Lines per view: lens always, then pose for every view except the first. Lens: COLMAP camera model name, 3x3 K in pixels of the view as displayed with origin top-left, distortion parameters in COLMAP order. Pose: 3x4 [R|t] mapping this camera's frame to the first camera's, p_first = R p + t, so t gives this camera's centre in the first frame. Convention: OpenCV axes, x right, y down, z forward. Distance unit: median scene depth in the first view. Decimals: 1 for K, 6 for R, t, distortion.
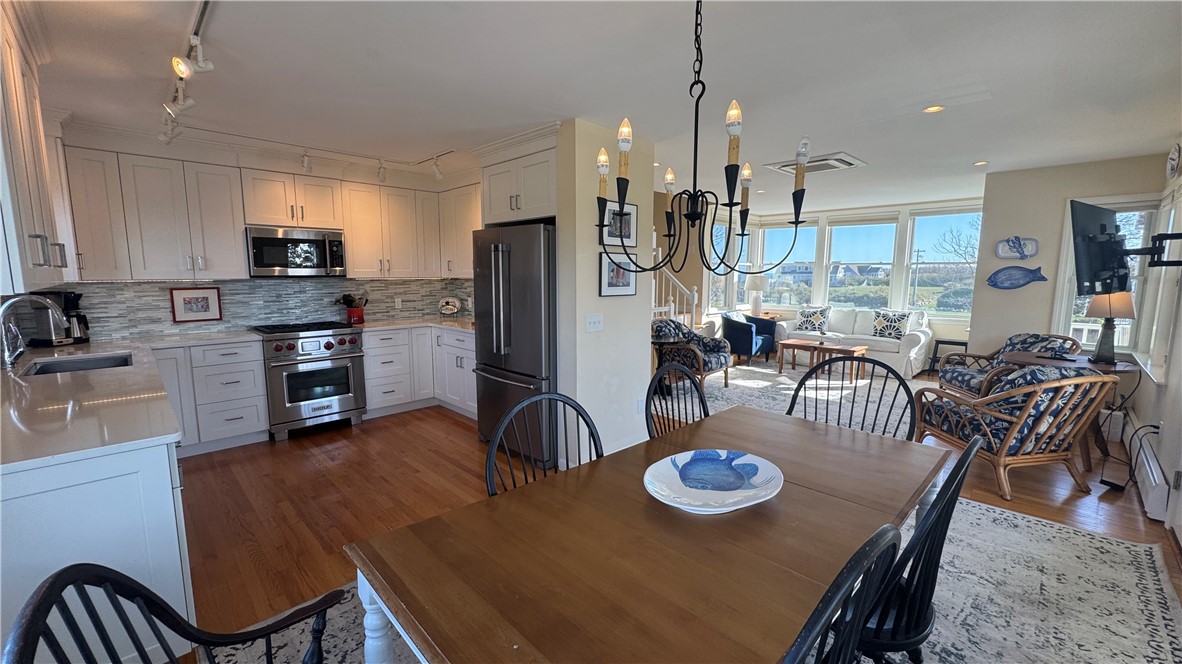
lens RADIAL K [[471.6, 0, 592.4], [0, 471.6, 332.9], [0, 0, 1]] dist [-0.000666, -0.000157]
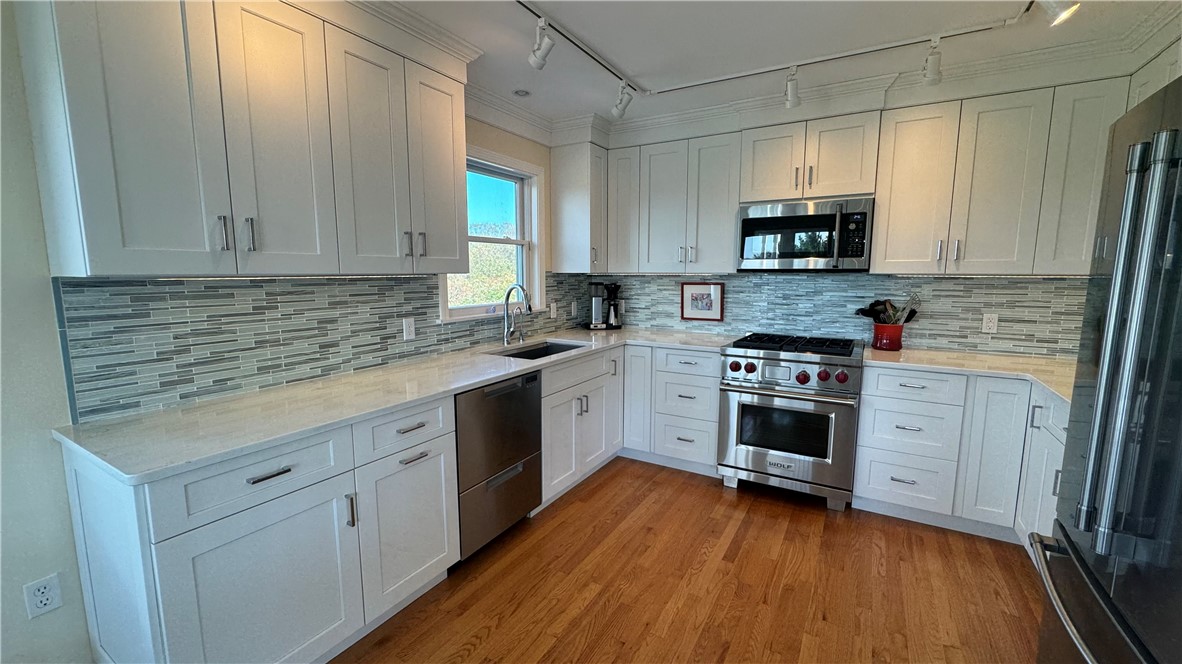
lens RADIAL K [[471.6, 0, 592.4], [0, 471.6, 332.9], [0, 0, 1]] dist [-0.000666, -0.000157]
pose [[0.245572, 0.127116, -0.961008, -0.015312], [-0.123703, 0.987369, 0.098992, -0.062589], [0.961453, 0.094569, 0.258195, 0.556389]]
